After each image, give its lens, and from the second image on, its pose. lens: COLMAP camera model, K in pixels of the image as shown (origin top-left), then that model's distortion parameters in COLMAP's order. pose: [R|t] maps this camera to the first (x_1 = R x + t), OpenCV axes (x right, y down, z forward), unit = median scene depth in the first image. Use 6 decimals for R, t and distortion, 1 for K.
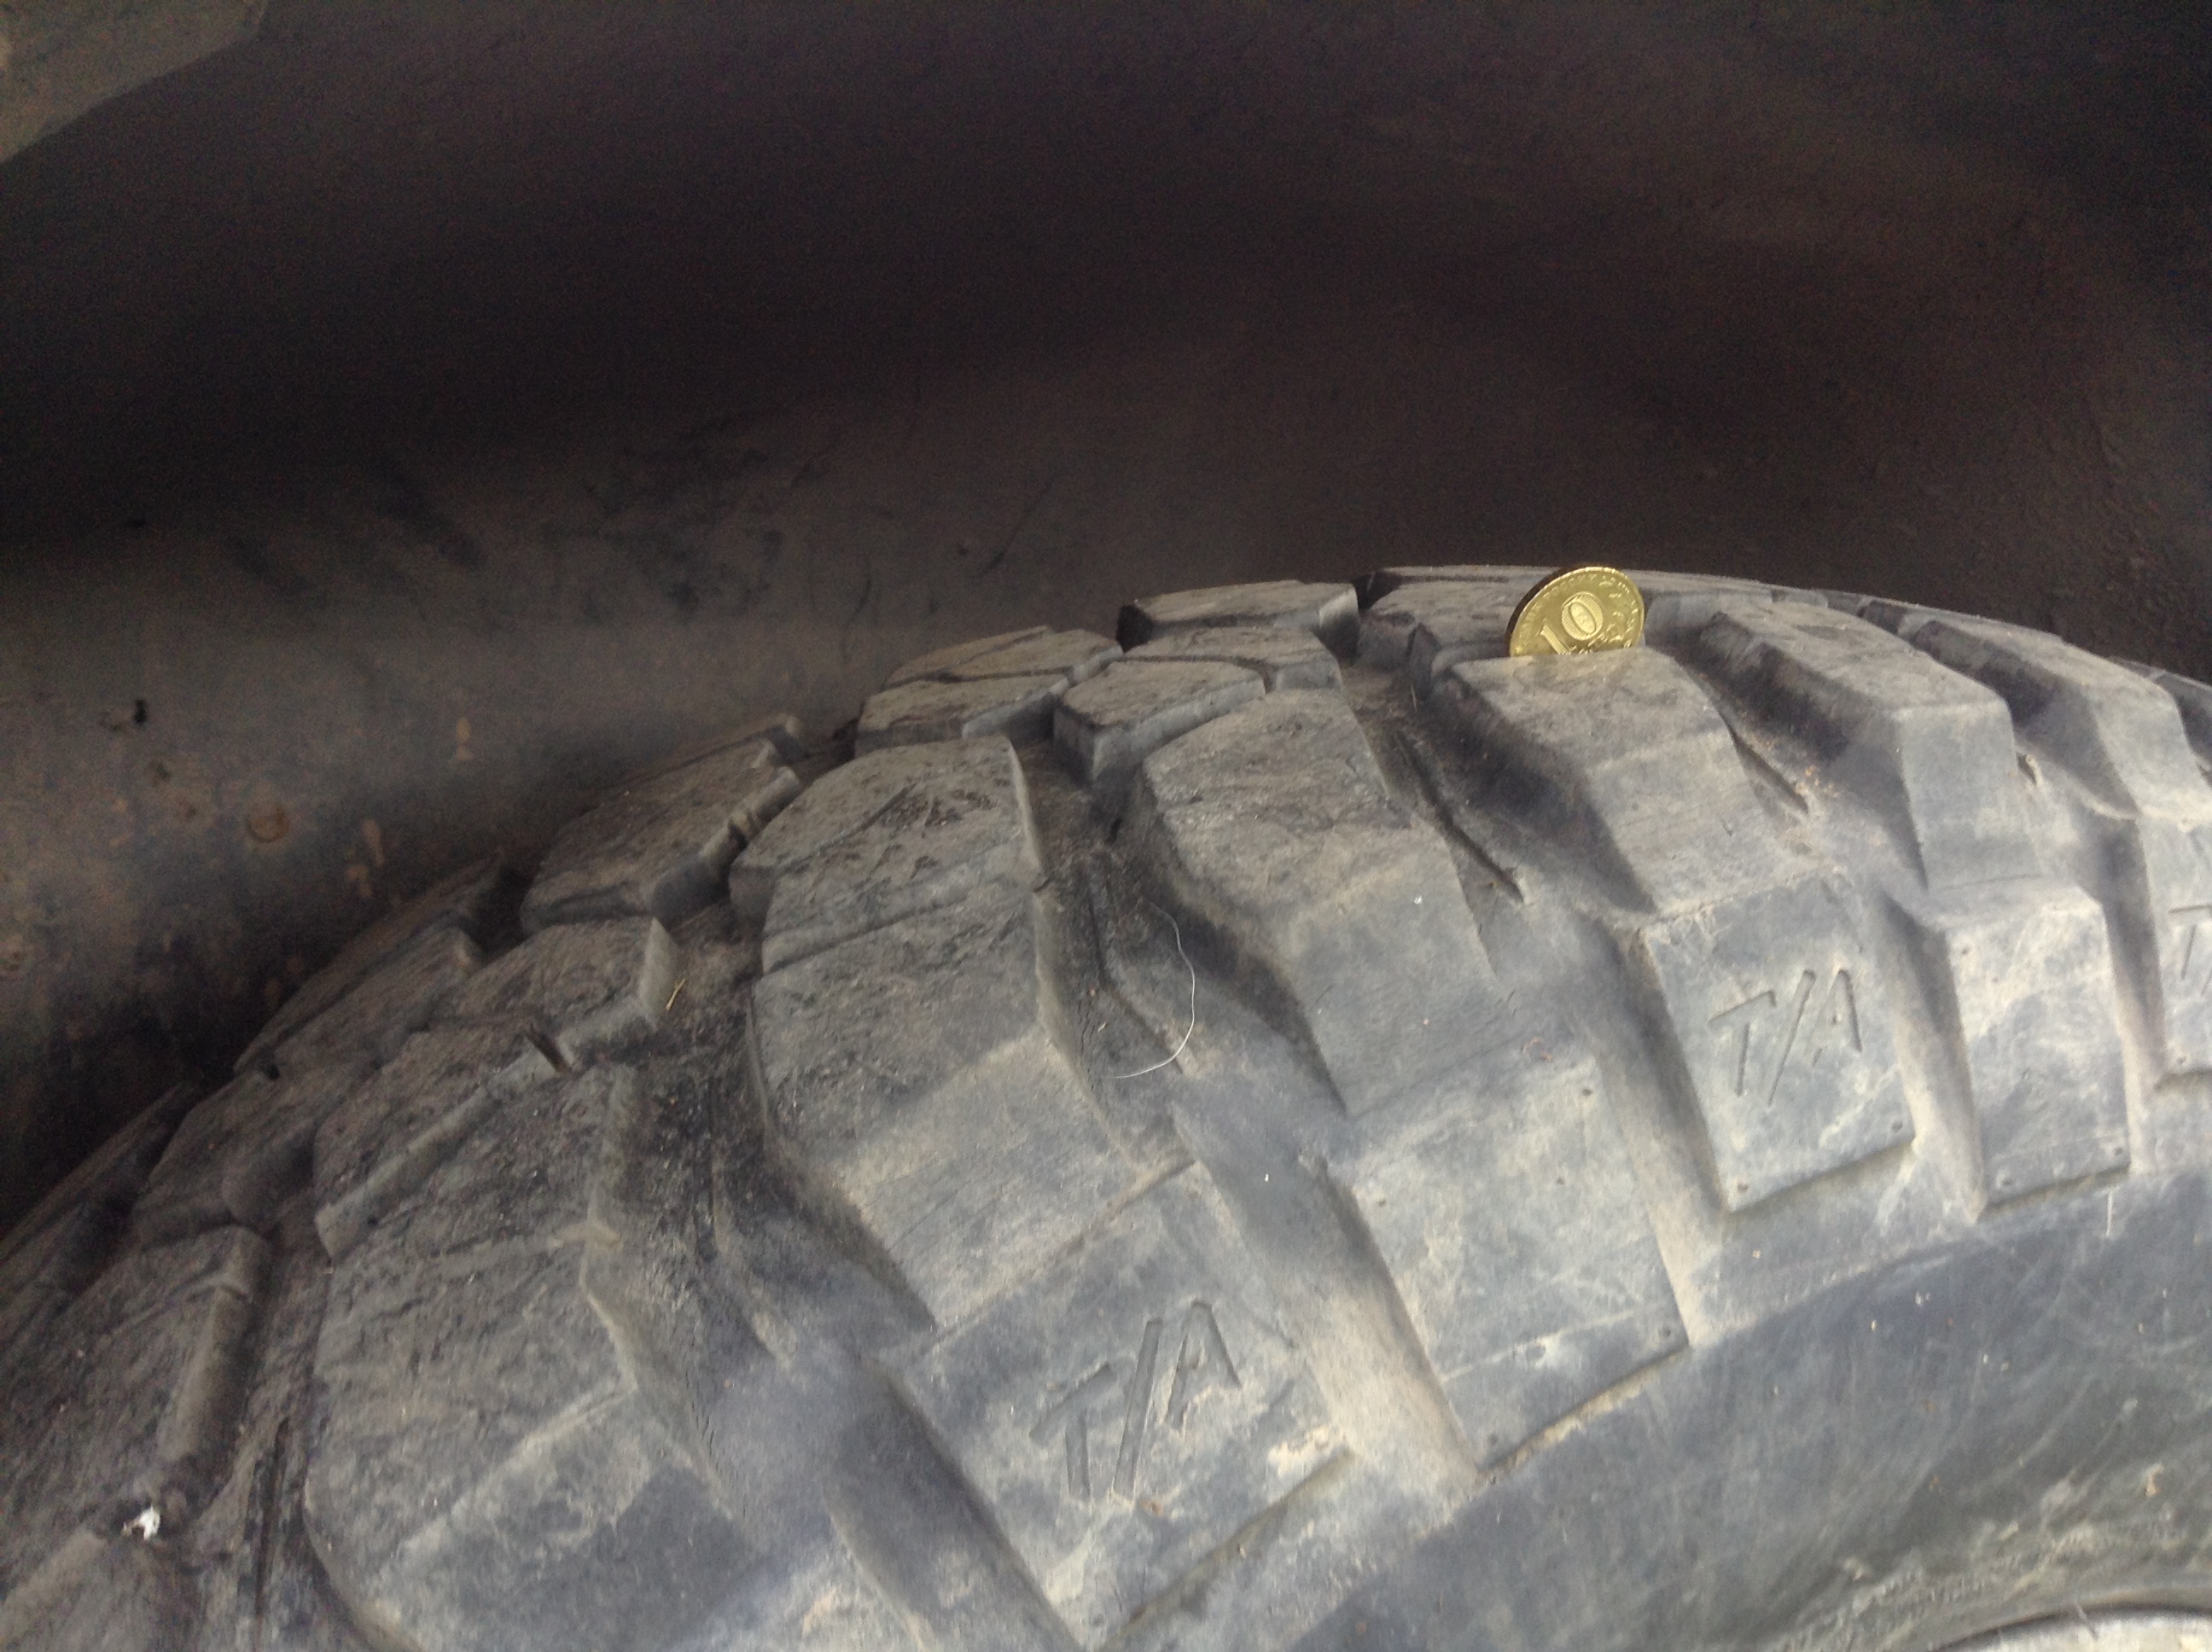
lens RADIAL K [[2131.4, 0, 1106.0], [0, 2131.4, 826.0], [0, 0, 1]] dist [0.144823, -0.377618]
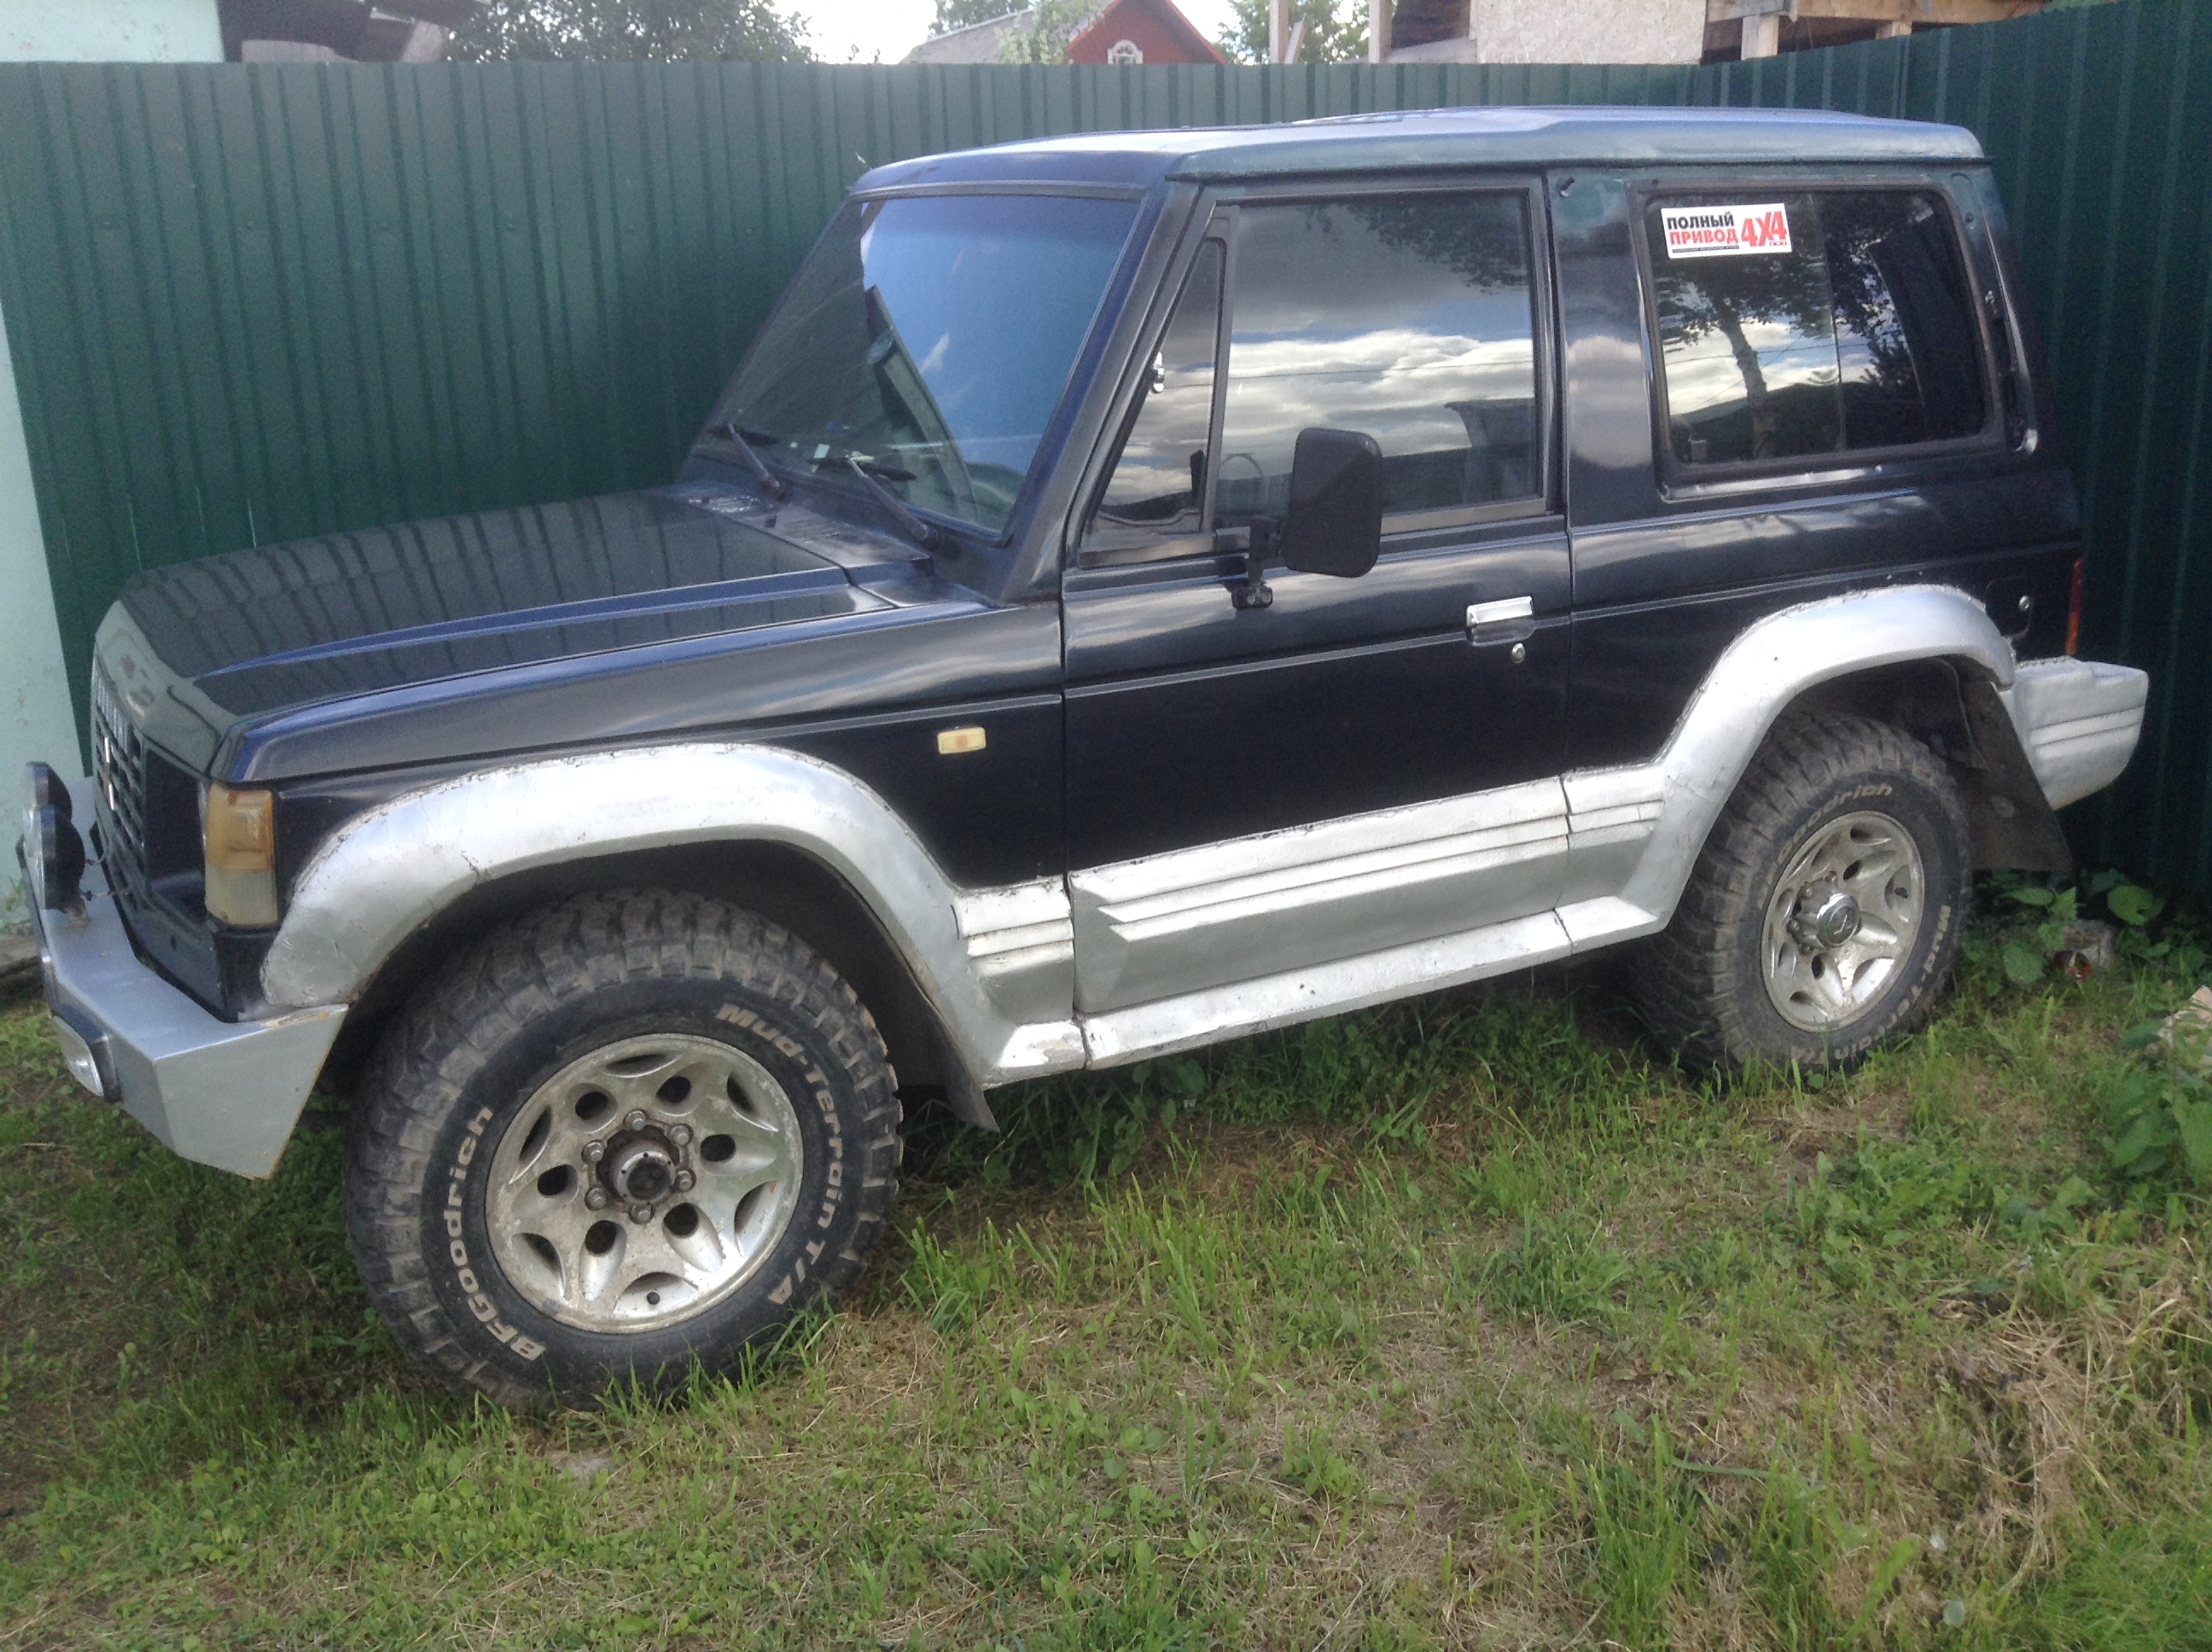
lens RADIAL K [[2090.6, 0, 1107.0], [0, 2090.6, 764.7], [0, 0, 1]] dist [0.168458, -0.422976]
pose [[0.991129, 0.132779, -0.005784, 2.506062], [-0.132798, 0.991138, -0.003055, -1.079560], [0.005327, 0.003796, 0.999979, -9.164545]]
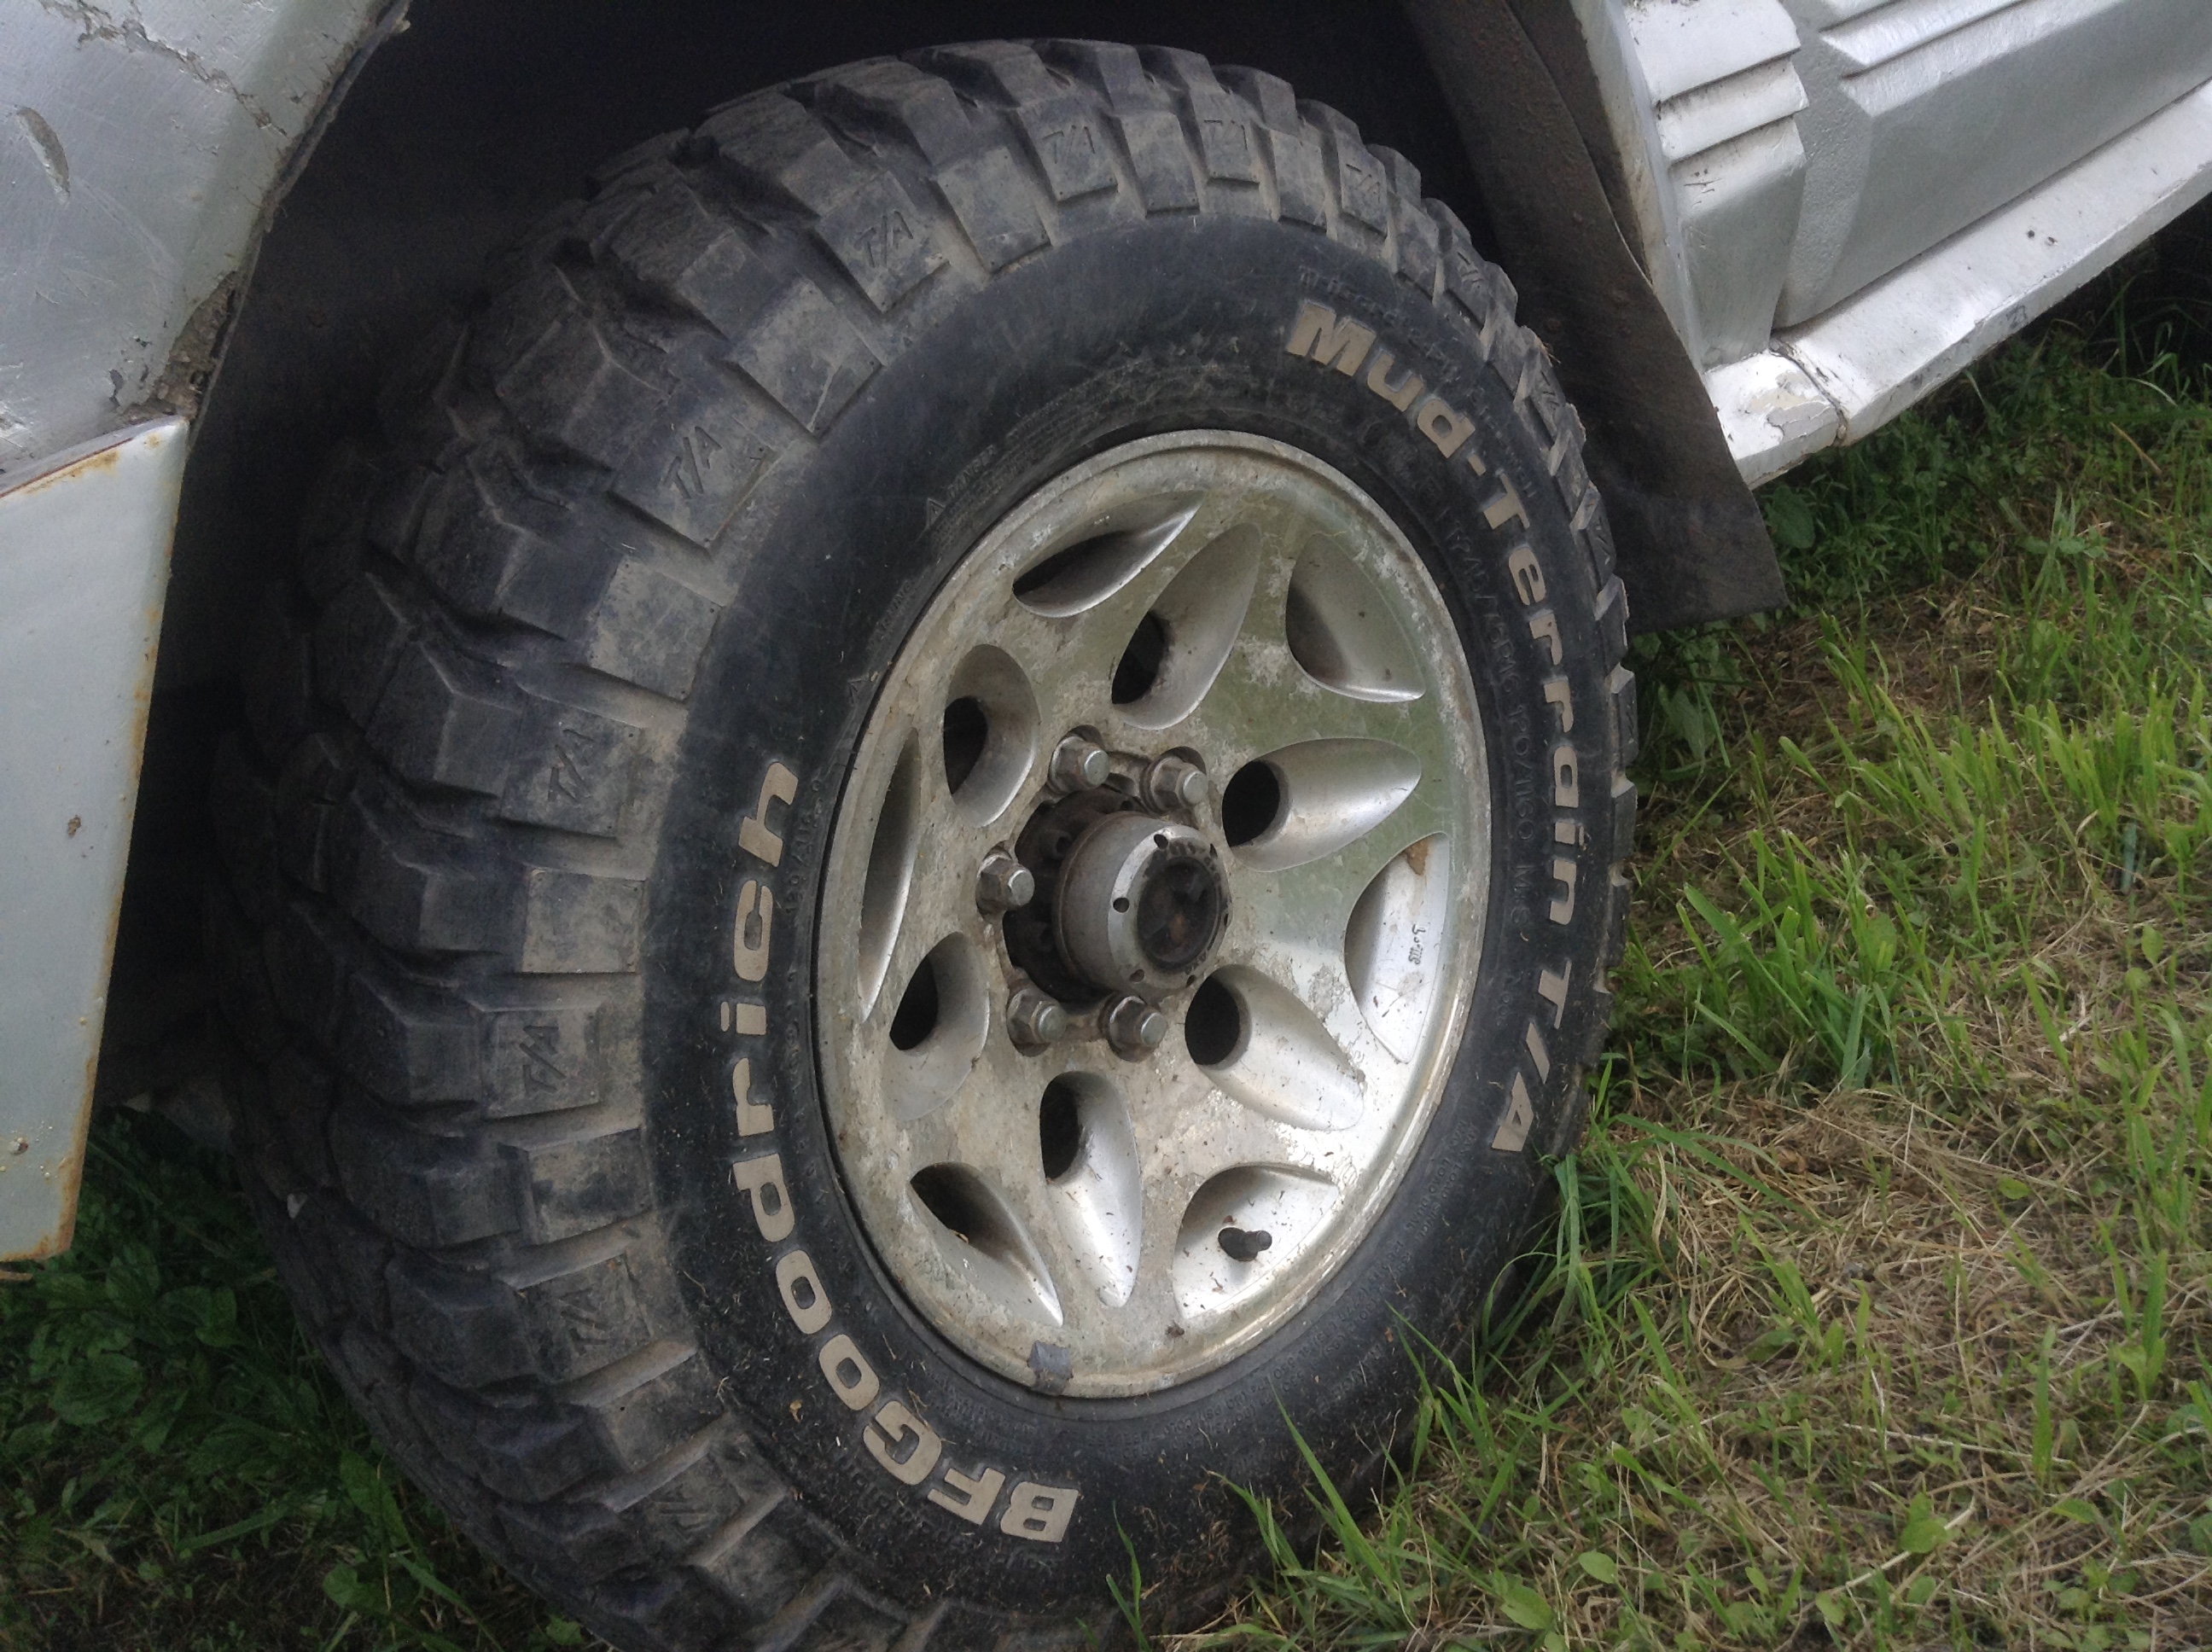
lens RADIAL K [[2090.6, 0, 1107.0], [0, 2090.6, 764.7], [0, 0, 1]] dist [0.168458, -0.422976]
pose [[0.959179, -0.160227, 0.233030, -0.464533], [0.150667, 0.986859, 0.058382, 0.796573], [-0.239322, -0.020889, 0.970716, -1.917929]]
